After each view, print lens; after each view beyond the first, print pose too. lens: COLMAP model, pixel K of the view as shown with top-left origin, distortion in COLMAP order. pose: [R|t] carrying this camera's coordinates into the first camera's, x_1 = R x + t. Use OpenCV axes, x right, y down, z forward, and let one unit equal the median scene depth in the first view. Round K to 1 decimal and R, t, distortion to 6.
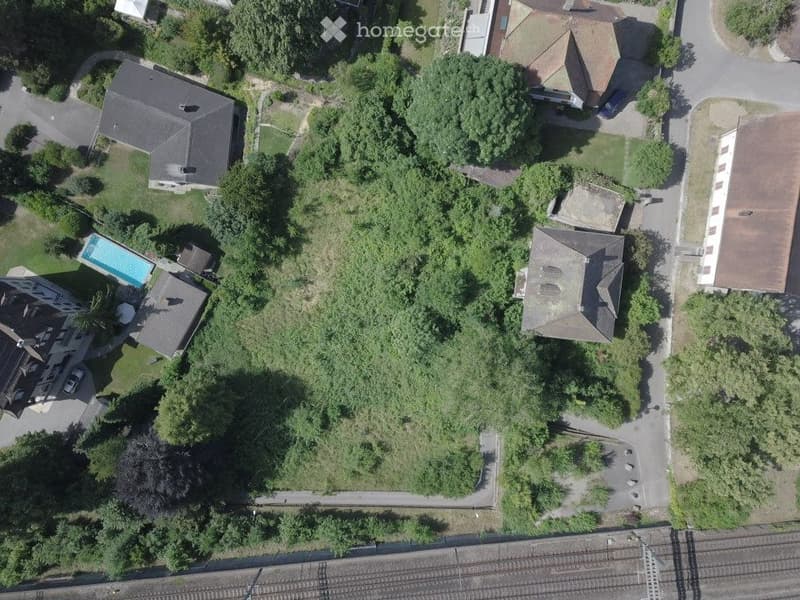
lens RADIAL K [[613.5, 0, 400.0], [0, 613.5, 300.0], [0, 0, 1]] dist [0.002053, 0.007284]
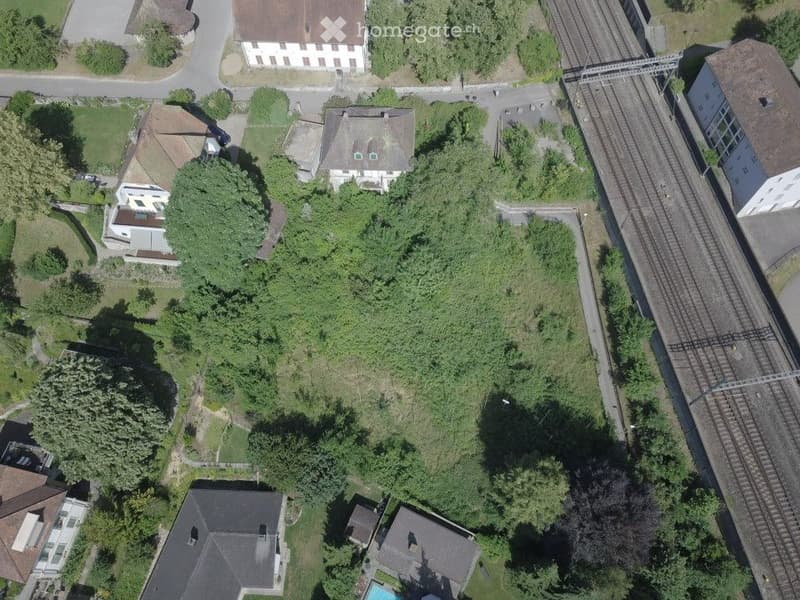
lens RADIAL K [[610.4, 0, 390.6], [0, 610.4, 305.9], [0, 0, 1]] dist [0.000442, 0.007350]
pose [[-0.060876, -0.899482, 0.432696, -0.456704], [0.997065, -0.074964, -0.015556, 0.010644], [0.046429, 0.430479, 0.901406, 0.075528]]
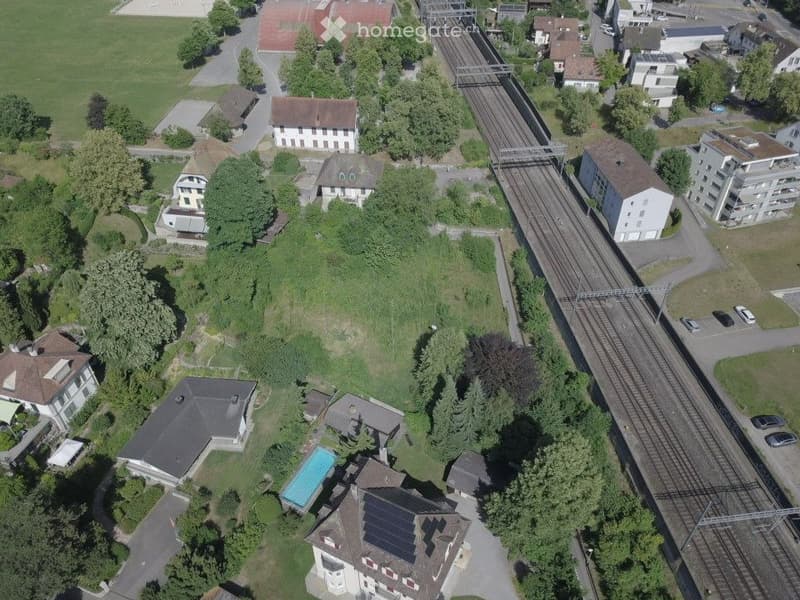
lens RADIAL K [[610.4, 0, 390.6], [0, 610.4, 305.9], [0, 0, 1]] dist [0.000442, 0.007350]
pose [[-0.002607, -0.644179, 0.764870, -1.118619], [0.999794, -0.017060, -0.010960, 0.088014], [0.020109, 0.764685, 0.644091, 0.165182]]
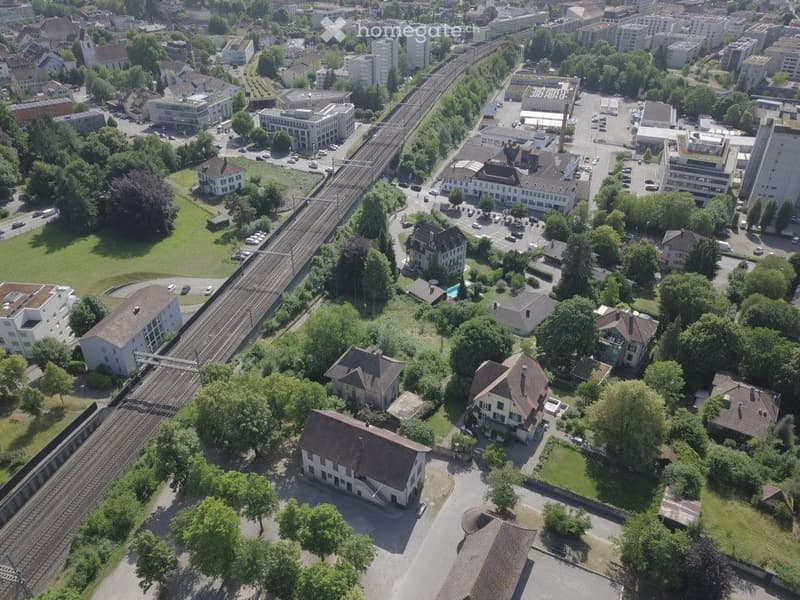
lens RADIAL K [[598.5, 0, 400.0], [0, 598.5, 300.0], [0, 0, 1]] dist [0.006739, 0.001198]
pose [[-0.340627, 0.501865, -0.795050, 1.273569], [-0.940127, -0.192248, 0.281429, -0.468588], [-0.011607, 0.843310, 0.537302, -0.026337]]
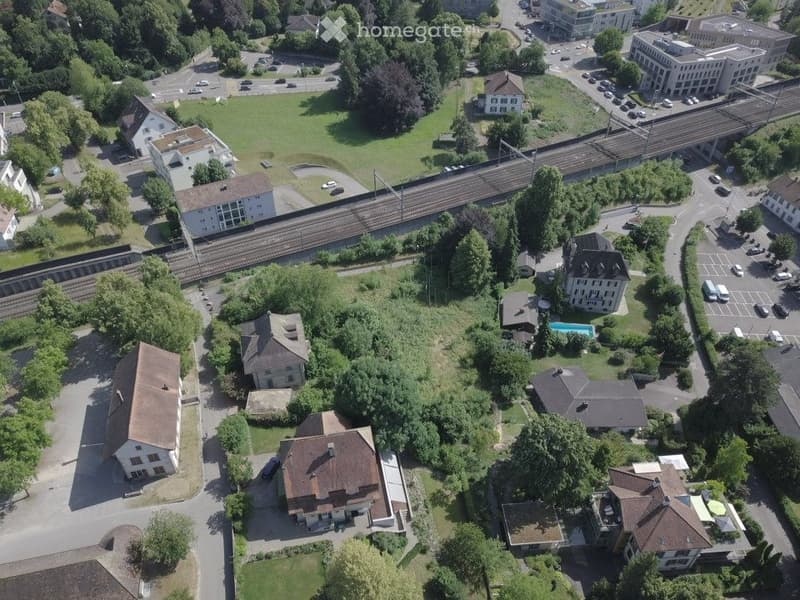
lens RADIAL K [[613.5, 0, 400.0], [0, 613.5, 300.0], [0, 0, 1]] dist [0.002053, 0.007284]
pose [[-0.932196, 0.243465, -0.267834, 0.325999], [-0.361838, -0.608103, 0.706601, -0.990067], [0.009162, 0.755603, 0.654966, -0.040074]]
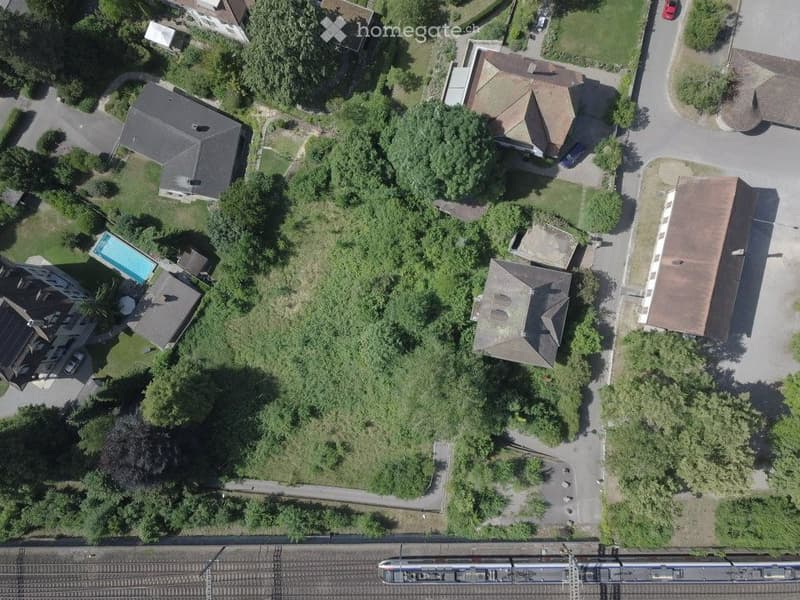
lens RADIAL K [[613.5, 0, 400.0], [0, 613.5, 300.0], [0, 0, 1]] dist [0.002053, 0.007284]
pose [[0.996103, 0.085069, -0.023297, 0.074620], [-0.085840, 0.995715, -0.034387, 0.008034], [0.020272, 0.036253, 0.999137, -0.106267]]
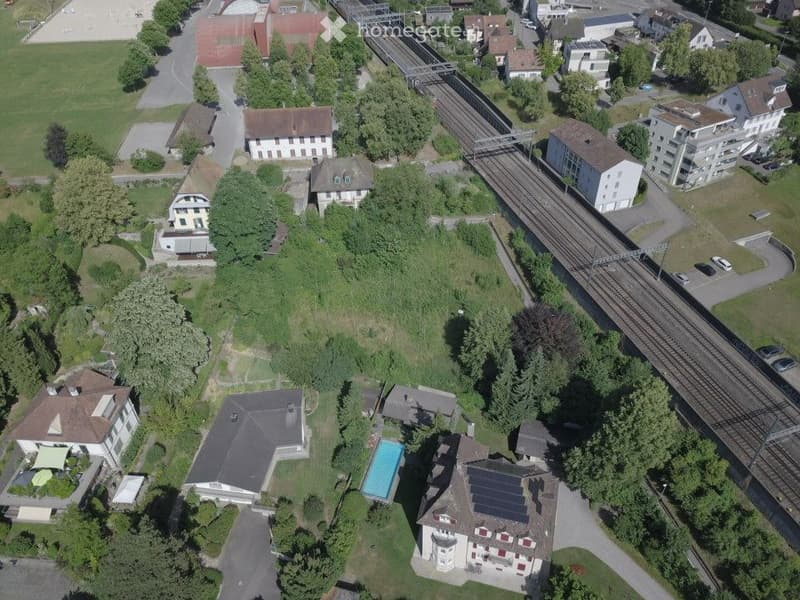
lens RADIAL K [[610.4, 0, 390.6], [0, 610.4, 305.9], [0, 0, 1]] dist [0.000442, 0.007350]
pose [[-0.201434, -0.619698, 0.758550, -1.142837], [0.978991, -0.152387, 0.135480, -0.159766], [0.031636, 0.769904, 0.637375, 0.159668]]
